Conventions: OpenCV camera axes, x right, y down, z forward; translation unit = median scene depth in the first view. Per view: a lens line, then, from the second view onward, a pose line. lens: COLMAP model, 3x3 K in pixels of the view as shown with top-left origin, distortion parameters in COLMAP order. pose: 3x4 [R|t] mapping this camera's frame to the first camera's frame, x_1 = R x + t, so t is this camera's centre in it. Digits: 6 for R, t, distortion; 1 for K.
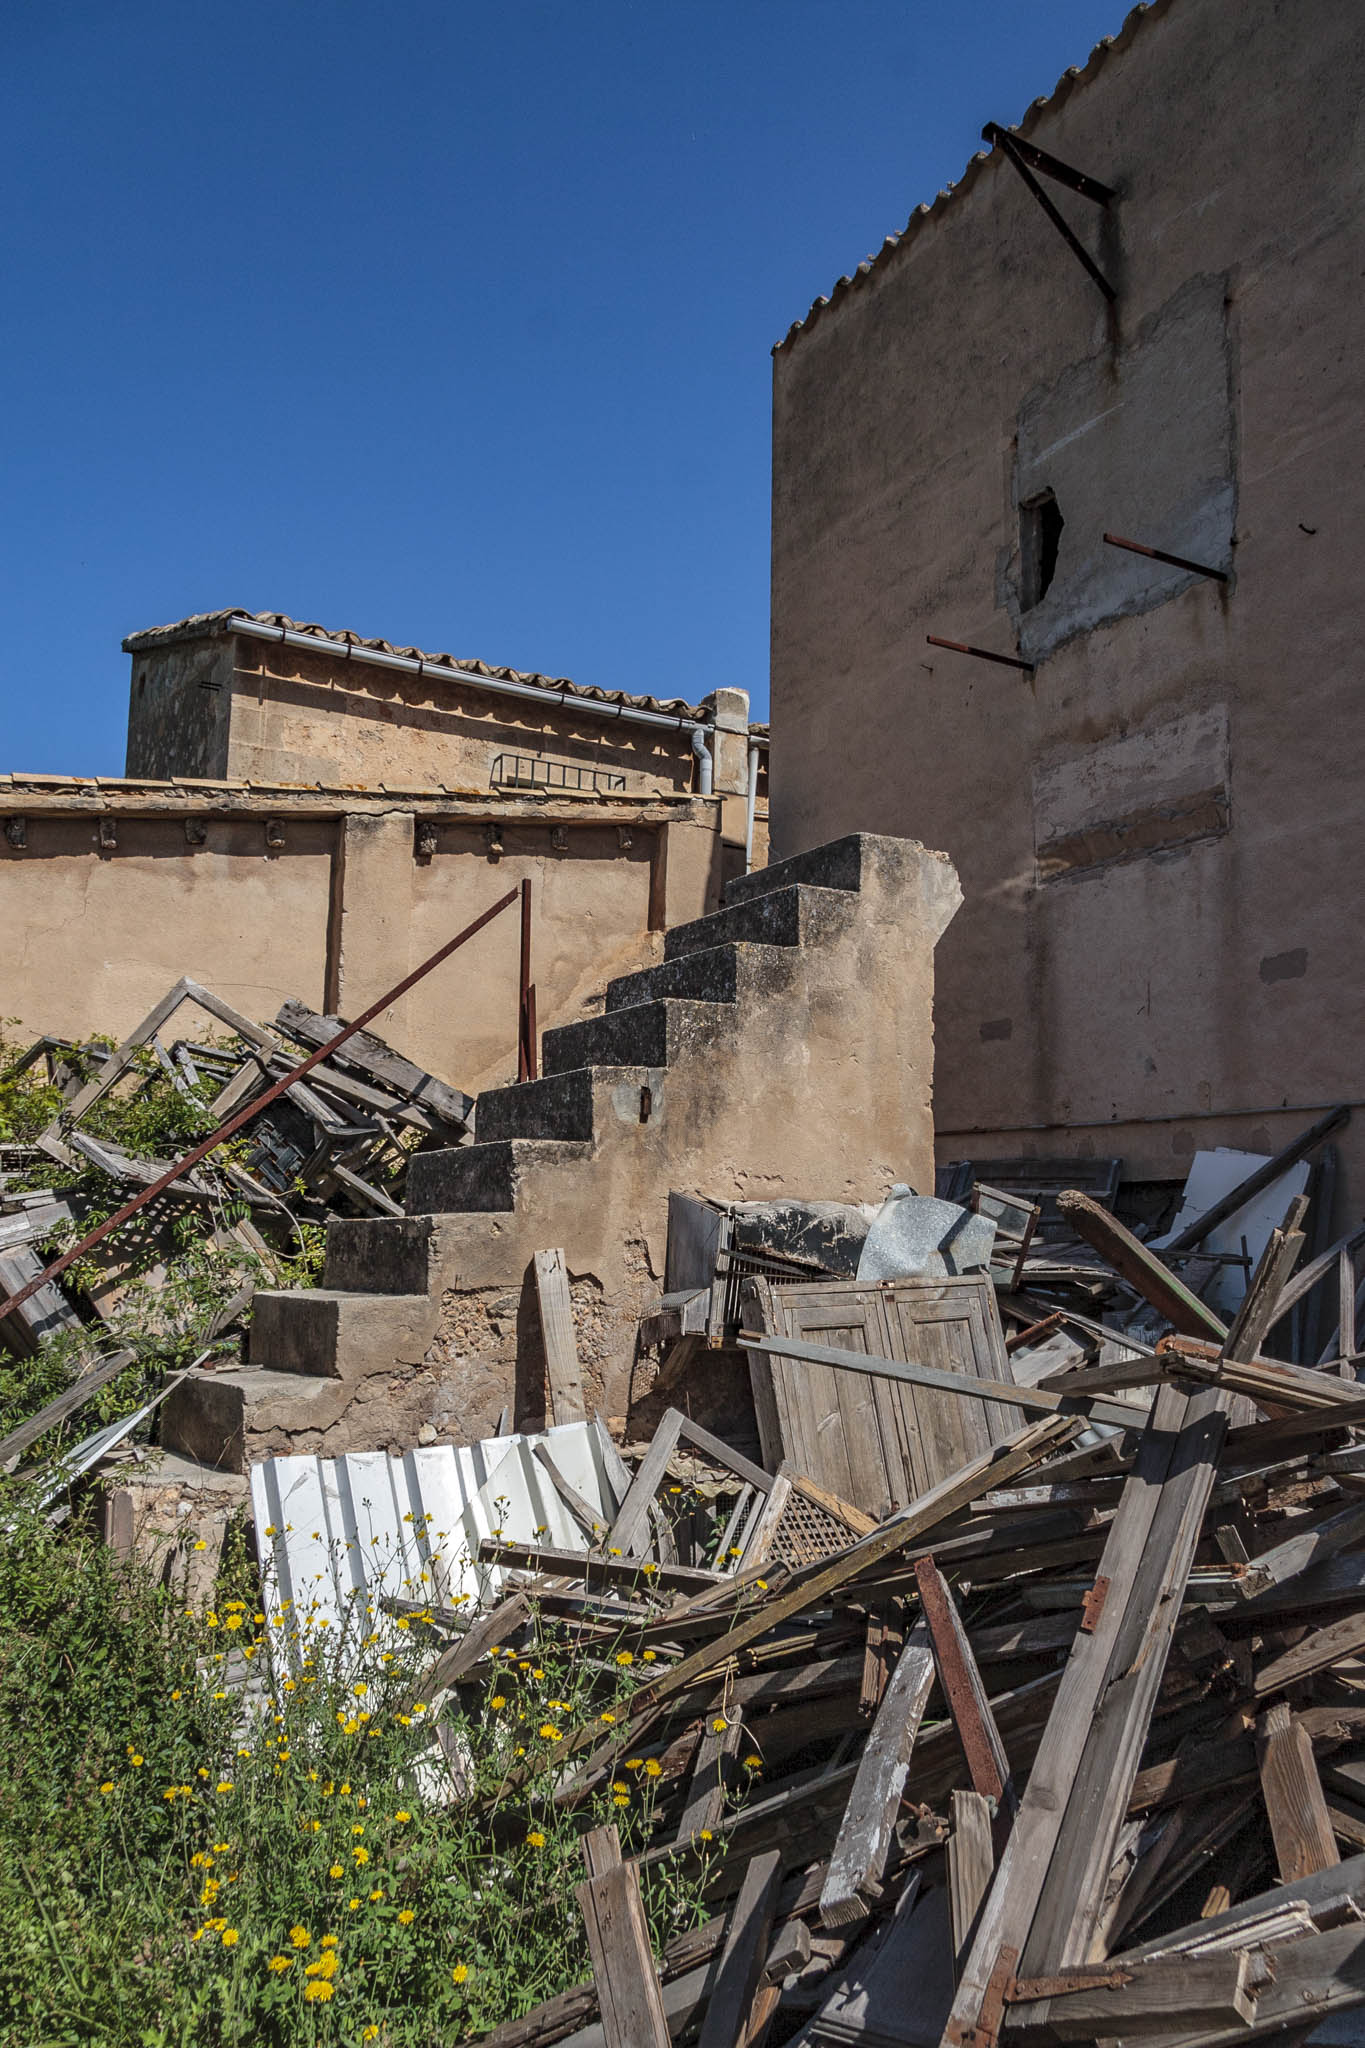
lens RADIAL K [[1568.2, 0, 725.1], [0, 1568.2, 1034.1], [0, 0, 1]] dist [0.011945, 0.009402]
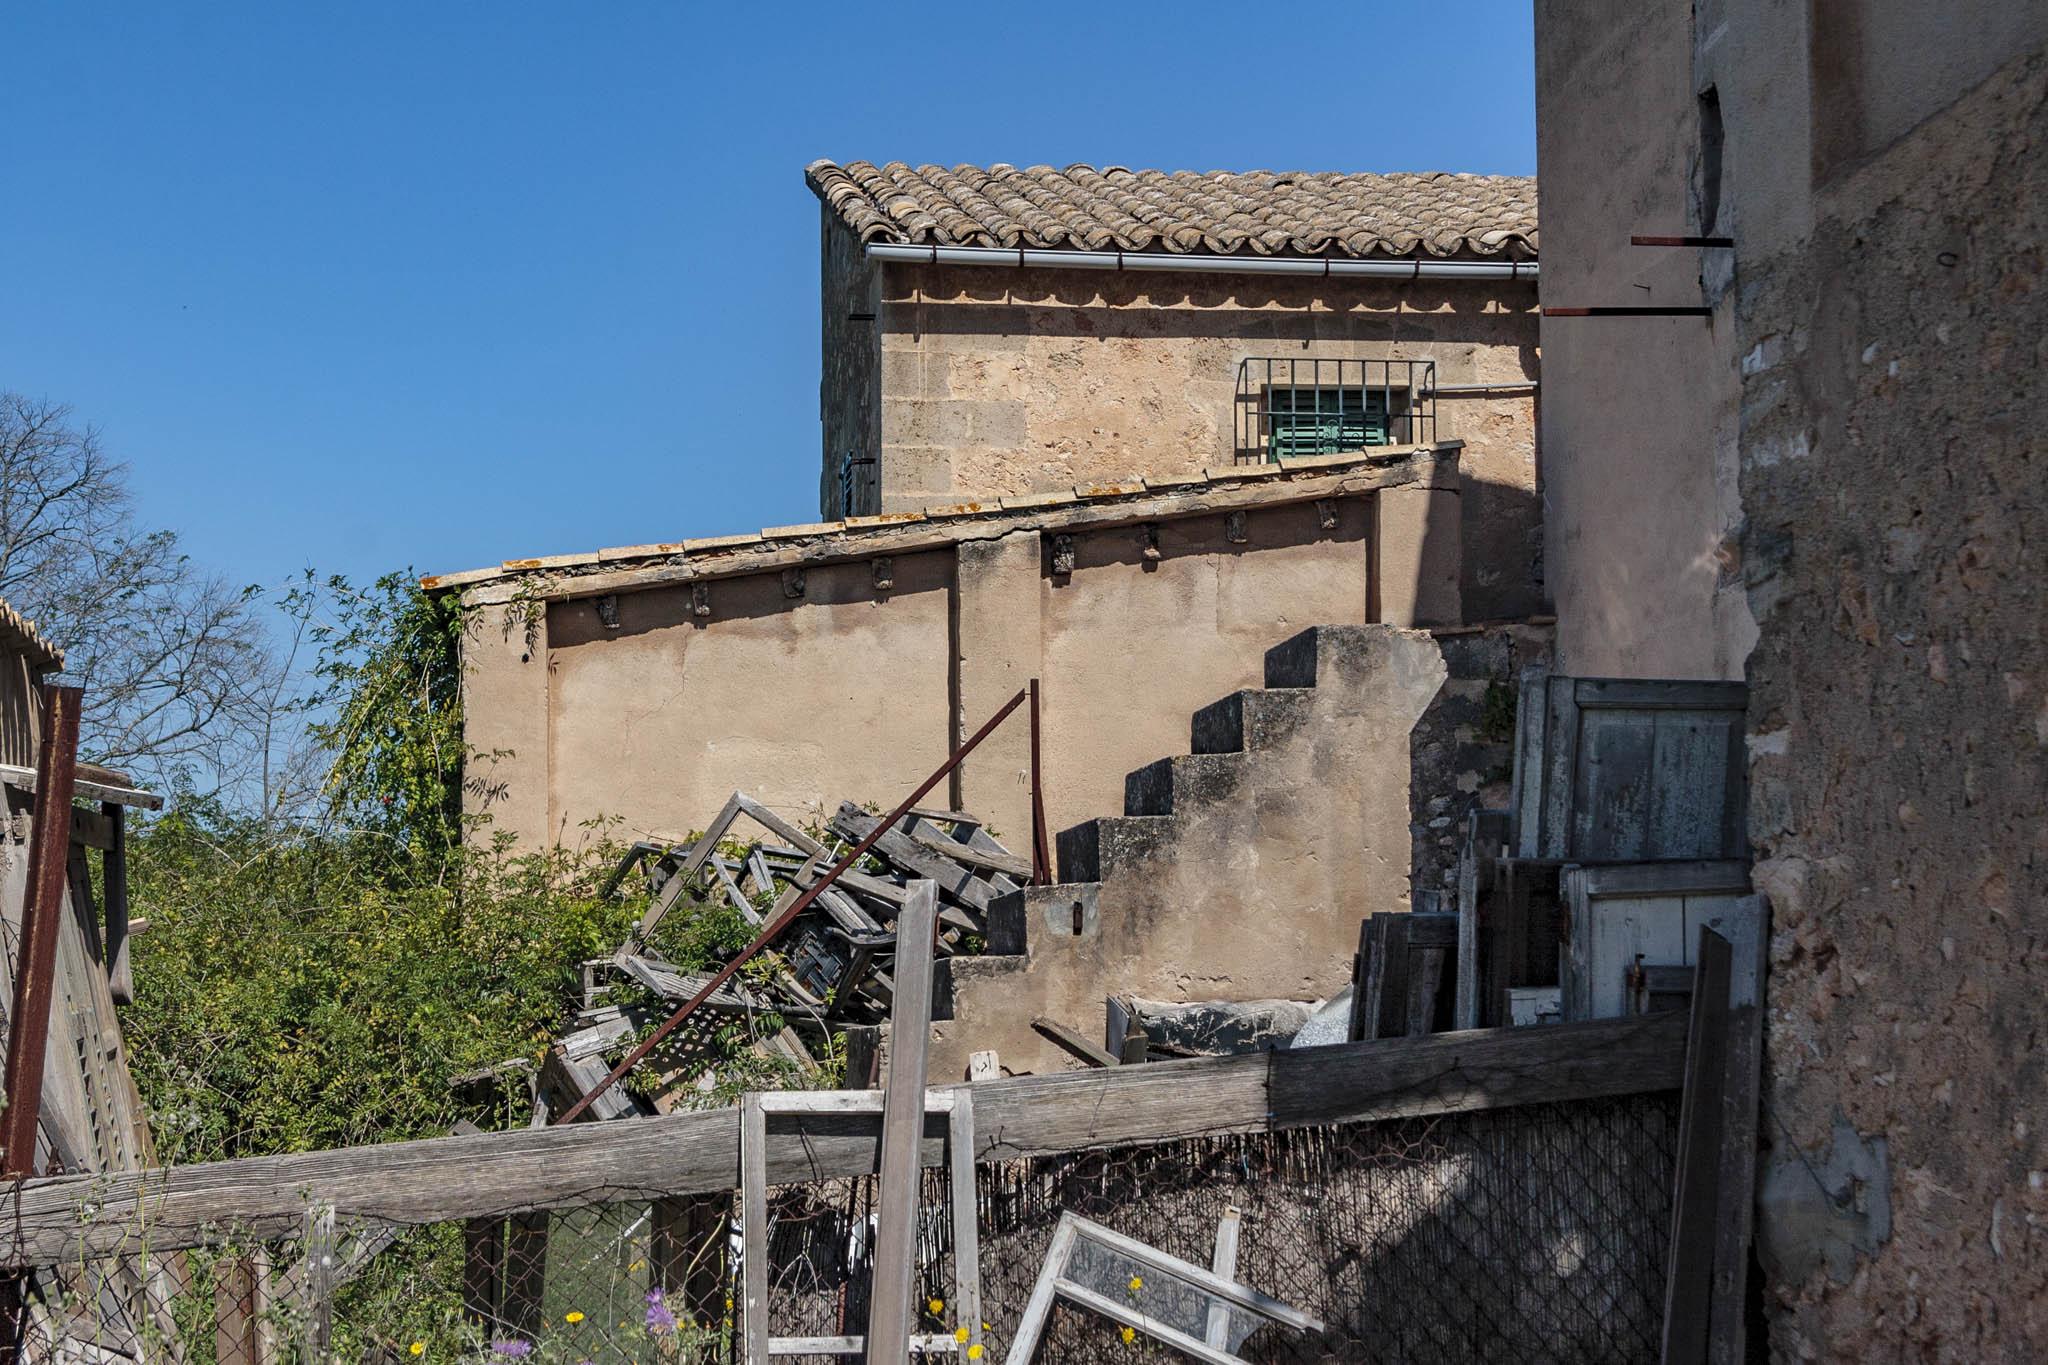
lens RADIAL K [[3749.2, 0, 1015.7], [0, 3749.2, 744.0], [0, 0, 1]] dist [0.118021, -0.124074]
pose [[0.921663, -0.053741, -0.384251, 0.564998], [0.076573, 0.996077, 0.044356, -0.120078], [0.380359, -0.070305, 0.922163, -0.873010]]
